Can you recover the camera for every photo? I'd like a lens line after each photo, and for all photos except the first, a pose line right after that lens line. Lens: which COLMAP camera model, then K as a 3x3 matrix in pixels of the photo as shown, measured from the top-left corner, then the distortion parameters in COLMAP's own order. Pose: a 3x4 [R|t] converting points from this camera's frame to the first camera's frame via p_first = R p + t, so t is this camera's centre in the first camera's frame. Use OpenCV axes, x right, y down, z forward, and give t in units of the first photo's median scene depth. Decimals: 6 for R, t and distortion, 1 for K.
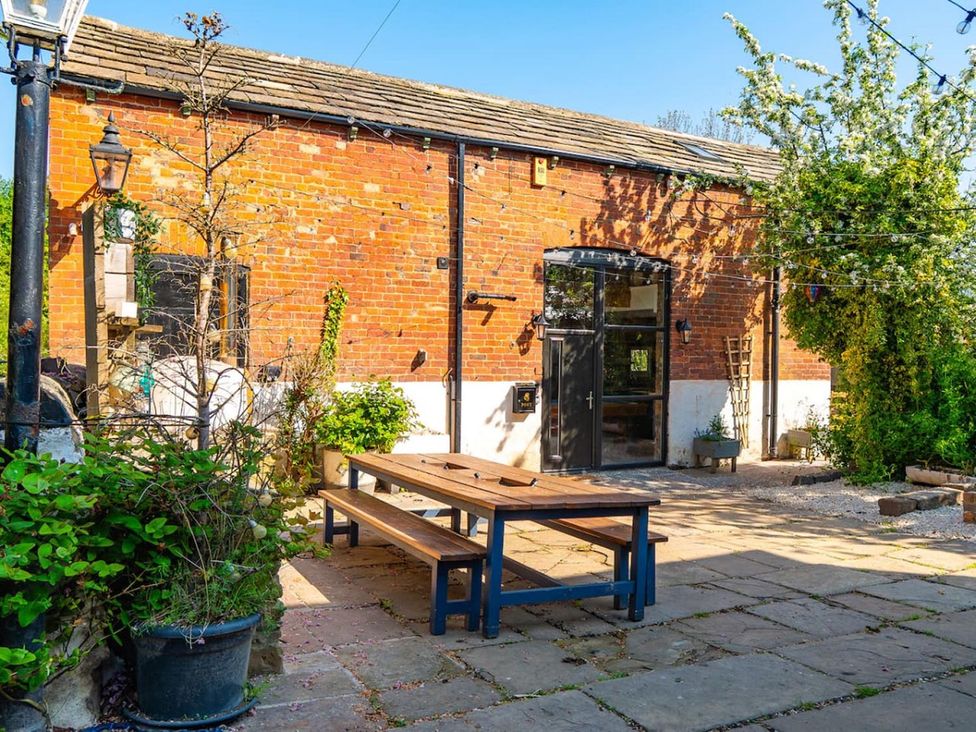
lens RADIAL K [[765.5, 0, 488.3], [0, 765.5, 360.0], [0, 0, 1]] dist [0.008420, -0.017268]
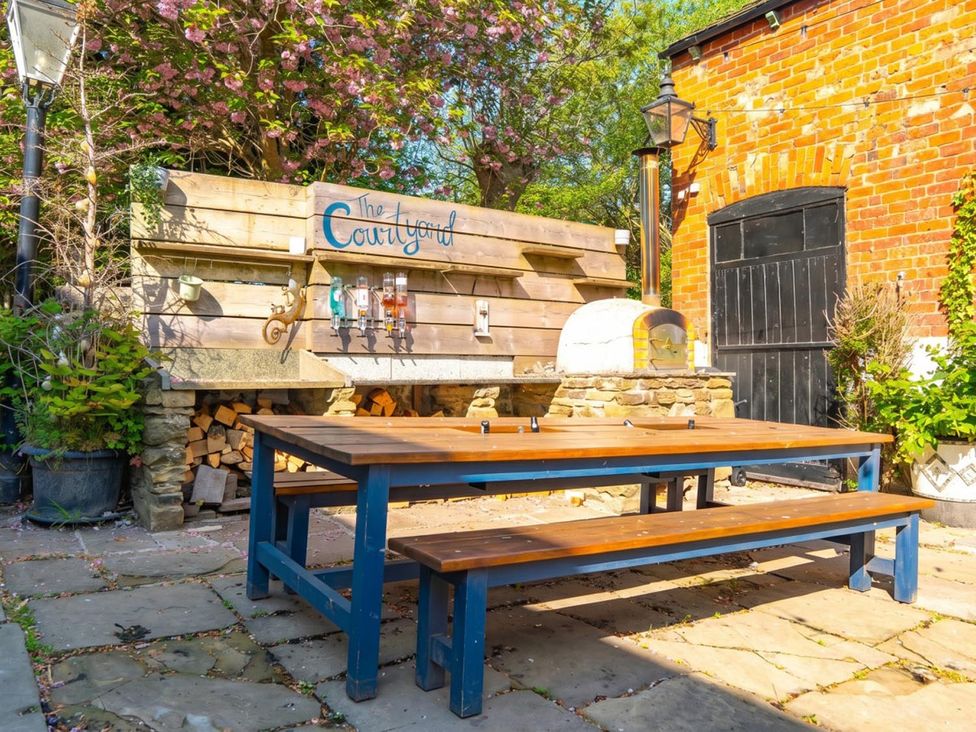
lens RADIAL K [[765.5, 0, 487.3], [0, 765.5, 364.7], [0, 0, 1]] dist [0.008420, -0.017268]
pose [[0.117647, -0.022406, -0.992803, 0.320485], [-0.012353, 0.999635, -0.024024, 0.062552], [0.992979, 0.015091, 0.117328, 0.470063]]
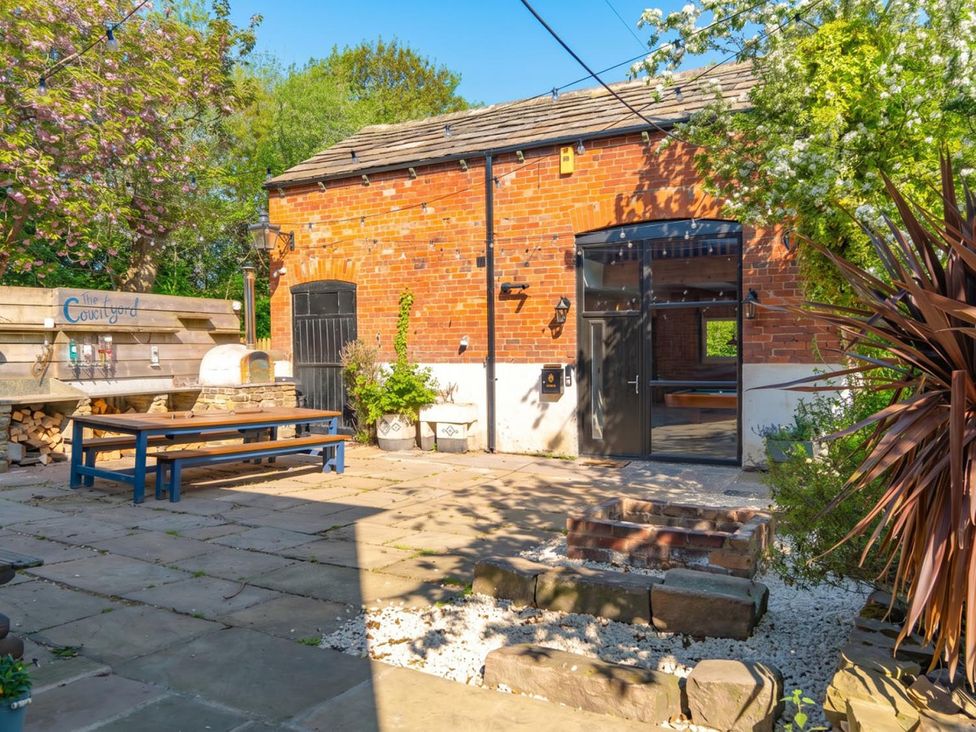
lens RADIAL K [[765.5, 0, 488.5], [0, 765.5, 355.4], [0, 0, 1]] dist [0.008420, -0.017268]
pose [[0.547298, -0.014361, -0.836814, 0.859147], [0.005176, 0.999892, -0.013774, 0.029931], [0.836921, 0.003207, 0.547314, 0.344903]]
